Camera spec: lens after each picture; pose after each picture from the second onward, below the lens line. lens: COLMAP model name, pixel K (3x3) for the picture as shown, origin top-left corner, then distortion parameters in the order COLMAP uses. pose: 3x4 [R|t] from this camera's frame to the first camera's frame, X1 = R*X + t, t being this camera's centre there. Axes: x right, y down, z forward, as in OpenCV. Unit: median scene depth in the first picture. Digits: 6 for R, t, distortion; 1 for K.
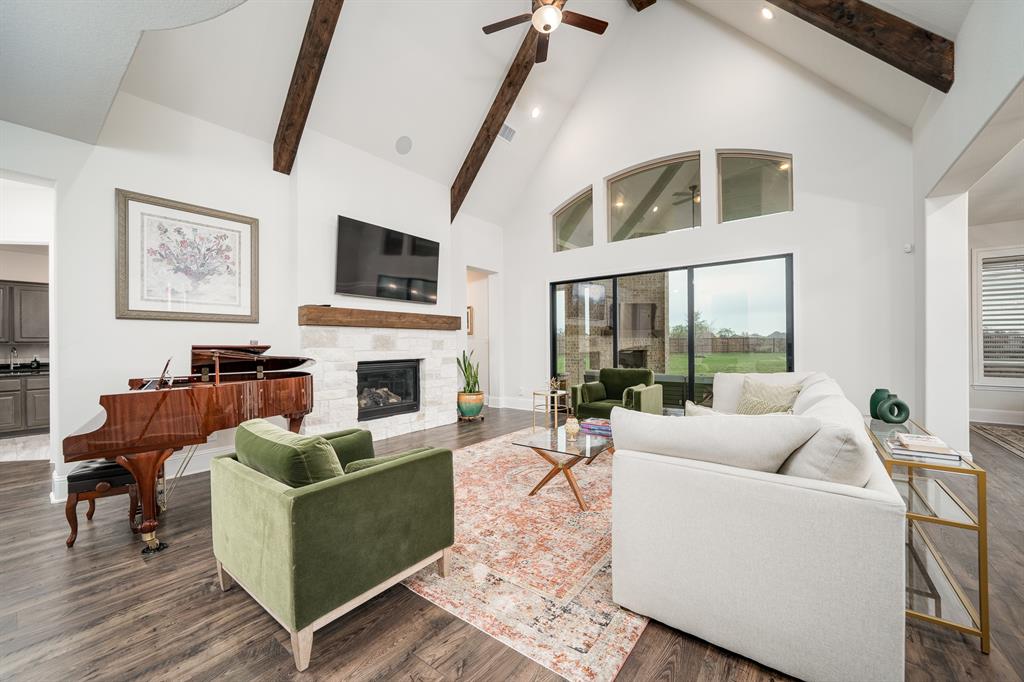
lens RADIAL K [[396.4, 0, 507.8], [0, 396.4, 342.8], [0, 0, 1]] dist [-0.010722, -0.000236]
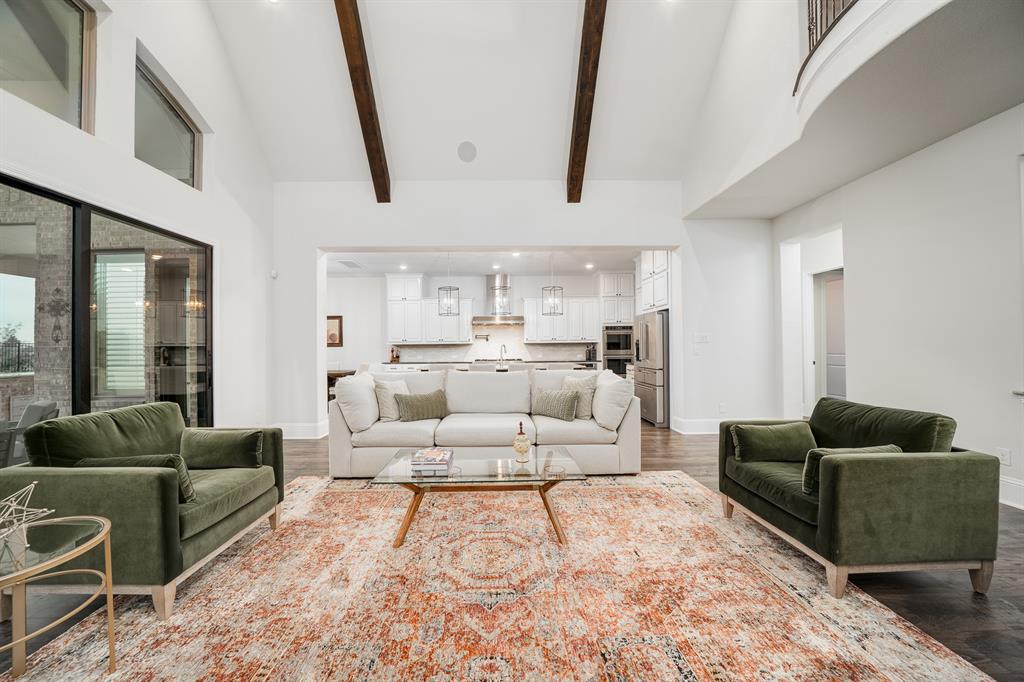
lens RADIAL K [[354.0, 0, 496.7], [0, 354.0, 343.0], [0, 0, 1]] dist [-0.001625, -0.000130]
pose [[-0.597078, 0.019042, 0.801957, -0.268935], [0.011274, 0.999819, -0.015347, 0.002416], [-0.802104, -0.000122, -0.597184, 0.963802]]
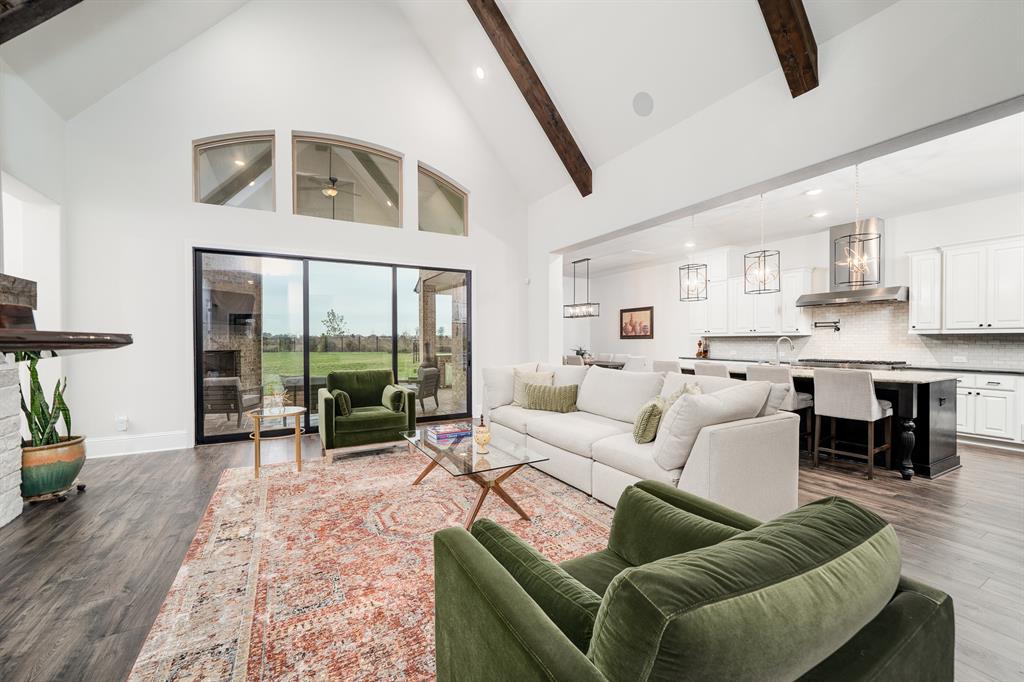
lens RADIAL K [[396.4, 0, 509.4], [0, 396.4, 339.5], [0, 0, 1]] dist [-0.010722, -0.000236]
pose [[0.400323, 0.006764, 0.916349, -0.394124], [-0.002820, 0.999977, -0.006149, 0.002105], [-0.916370, -0.000123, 0.400333, 0.383805]]
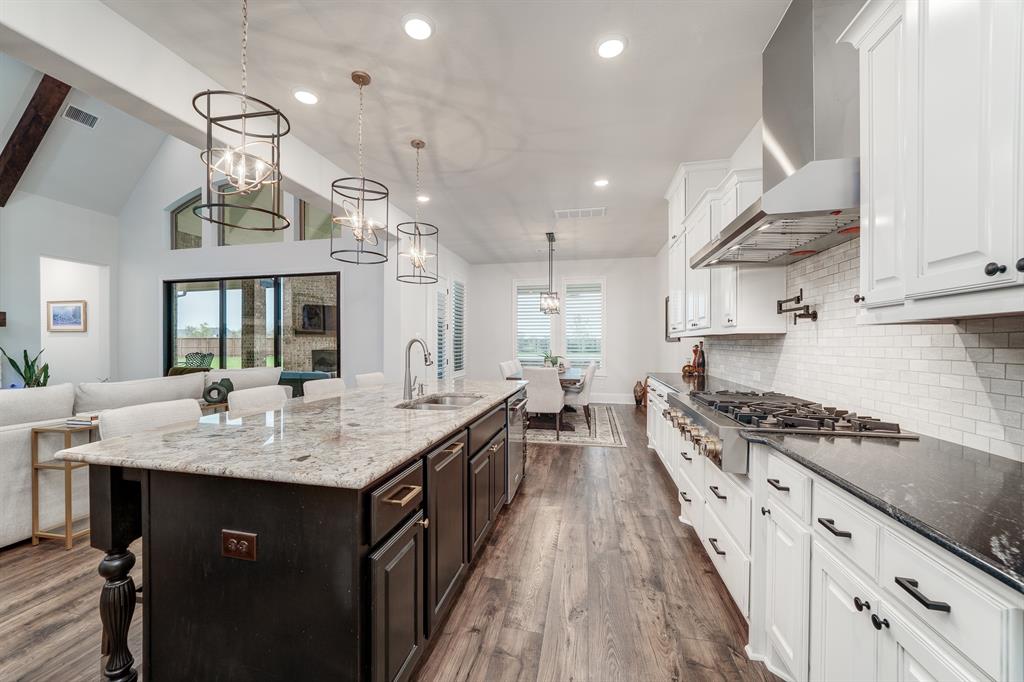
lens RADIAL K [[396.4, 0, 509.8], [0, 396.4, 345.1], [0, 0, 1]] dist [-0.010722, -0.000236]
pose [[0.902201, 0.005081, 0.431286, 0.666320], [-0.007877, 0.999958, 0.004698, -0.007041], [-0.431244, -0.007636, 0.902203, -0.349319]]
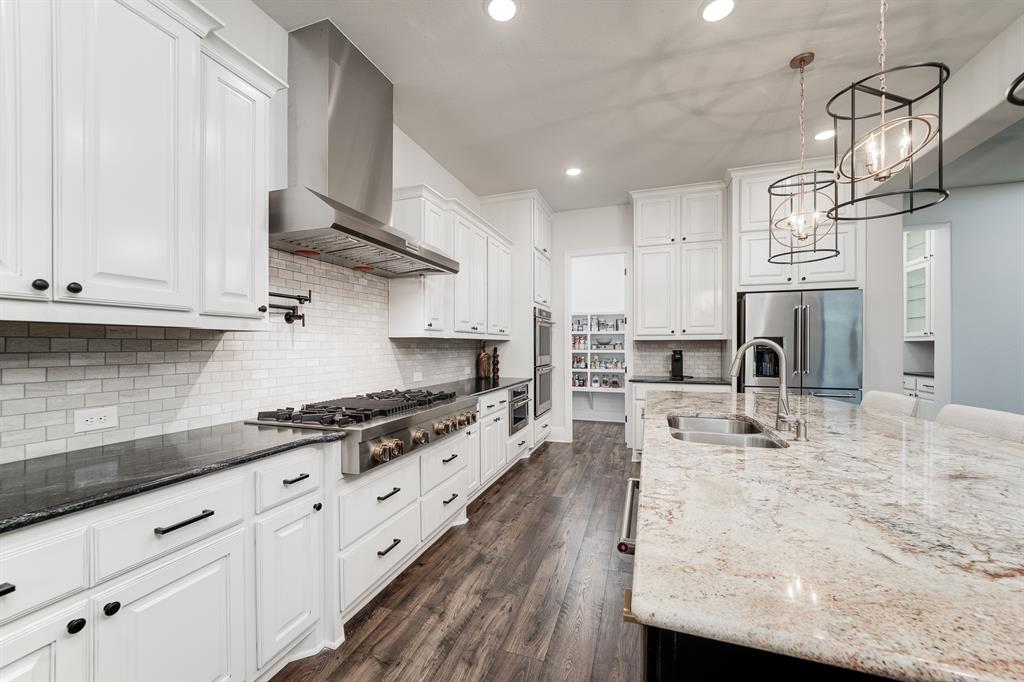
lens RADIAL K [[396.4, 0, 510.3], [0, 396.4, 348.5], [0, 0, 1]] dist [-0.010722, -0.000236]
pose [[-0.951358, 0.011574, -0.307869, 1.094187], [0.009984, 0.999927, 0.006741, -0.008199], [0.307925, 0.003339, -0.951405, 0.415116]]
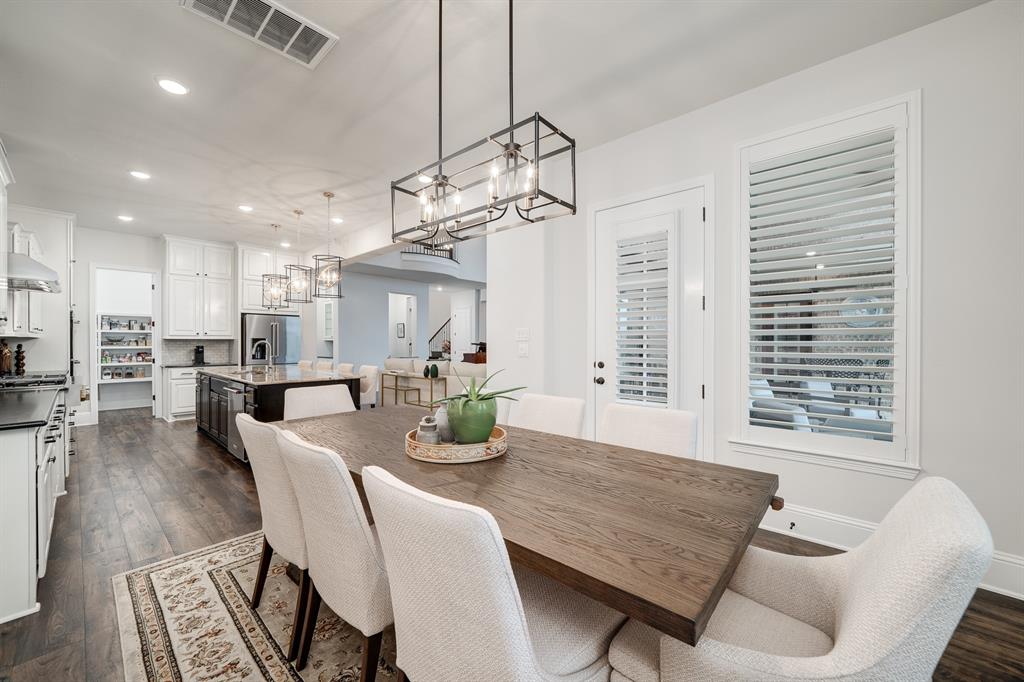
lens RADIAL K [[396.4, 0, 502.5], [0, 396.4, 343.4], [0, 0, 1]] dist [-0.010722, -0.000236]
pose [[-0.098019, 0.012056, -0.995112, 1.721284], [0.001663, 0.999927, 0.011950, -0.017140], [0.995183, -0.000484, -0.098032, 0.861716]]
